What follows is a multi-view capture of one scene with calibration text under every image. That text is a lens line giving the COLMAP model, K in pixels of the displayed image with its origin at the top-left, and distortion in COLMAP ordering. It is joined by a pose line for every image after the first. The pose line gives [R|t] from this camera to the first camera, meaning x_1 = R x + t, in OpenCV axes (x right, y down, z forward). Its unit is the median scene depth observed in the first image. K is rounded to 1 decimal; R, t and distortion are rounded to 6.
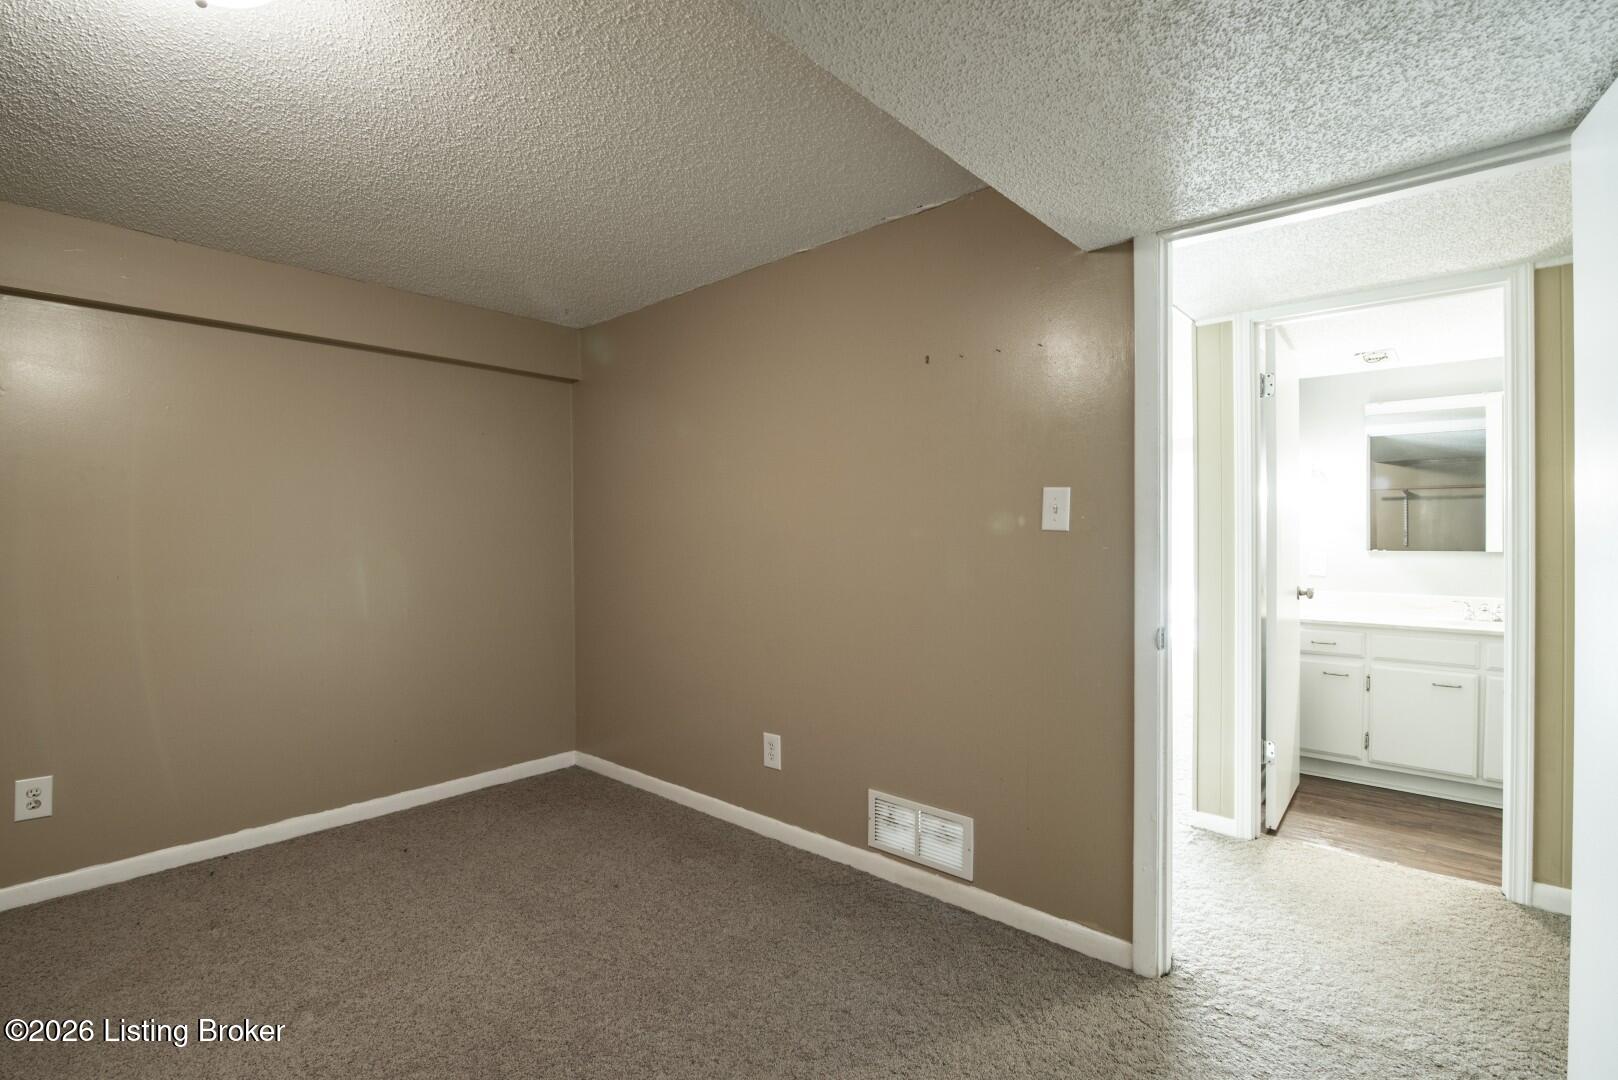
lens RADIAL K [[749.0, 0, 808.2], [0, 749.0, 537.0], [0, 0, 1]] dist [-0.023549, 0.002472]
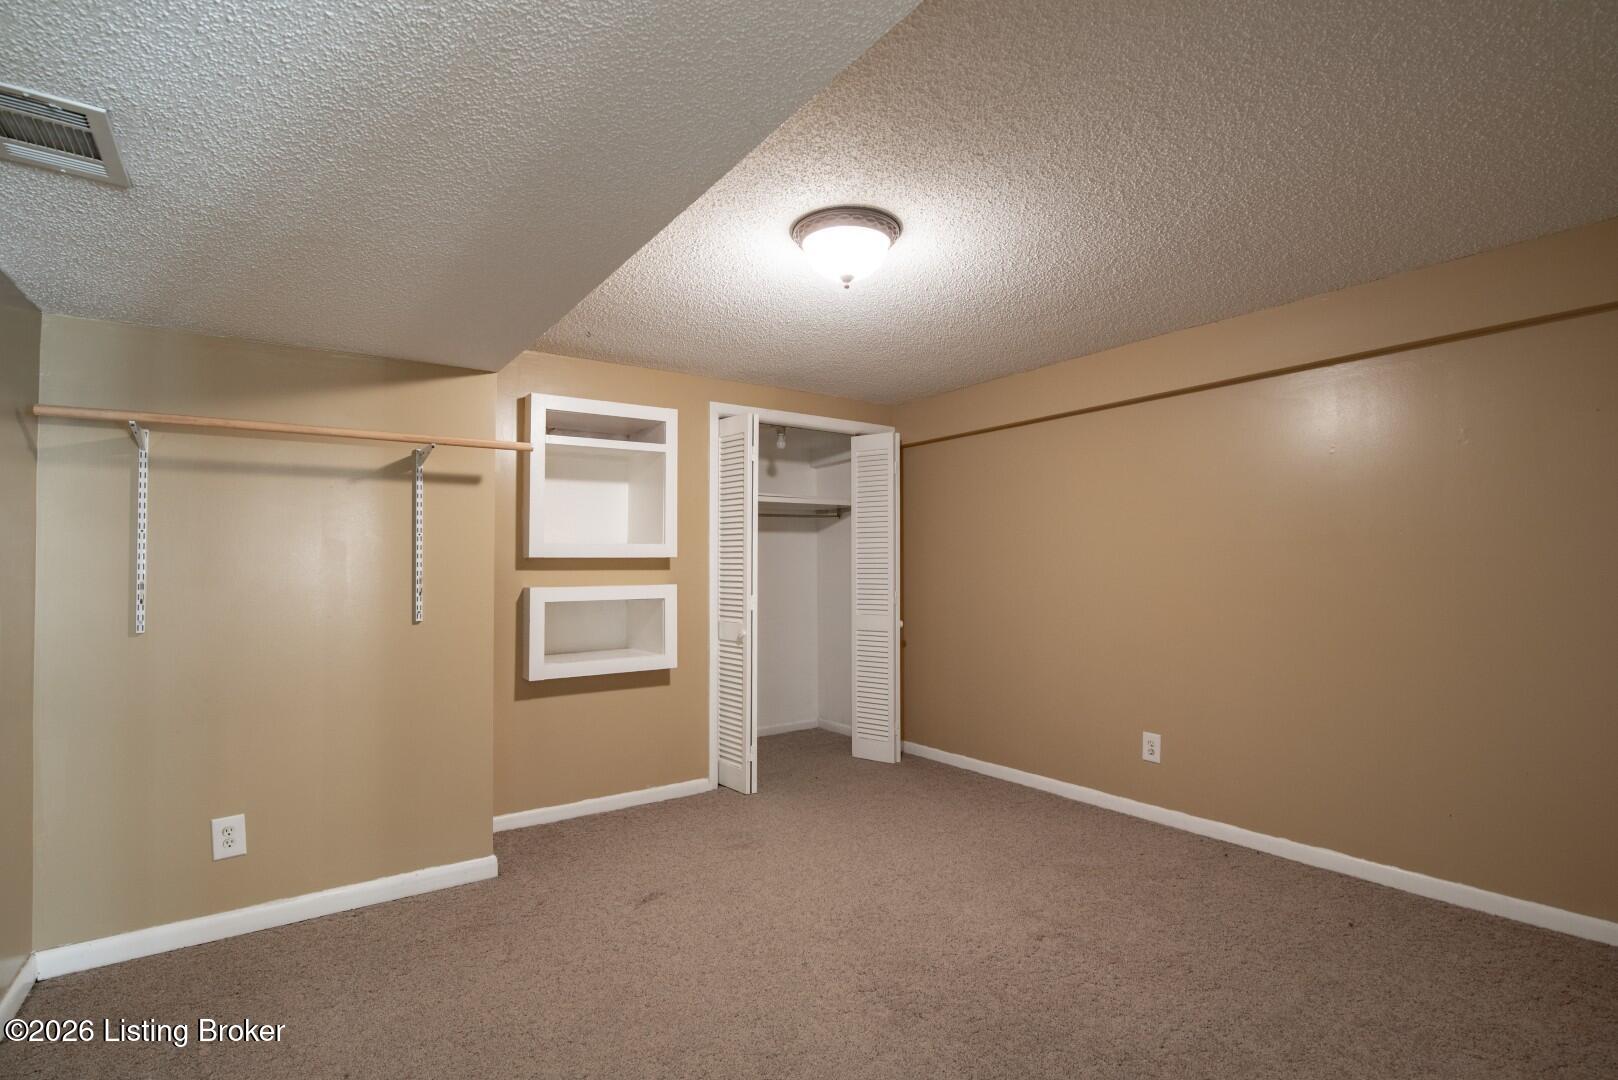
lens RADIAL K [[749.0, 0, 808.0], [0, 749.0, 546.3], [0, 0, 1]] dist [-0.023549, 0.002472]
pose [[-0.197679, -0.020869, -0.980045, 0.456061], [-0.001514, 0.999779, -0.020984, -0.004858], [0.980266, -0.002664, -0.197667, 0.557916]]
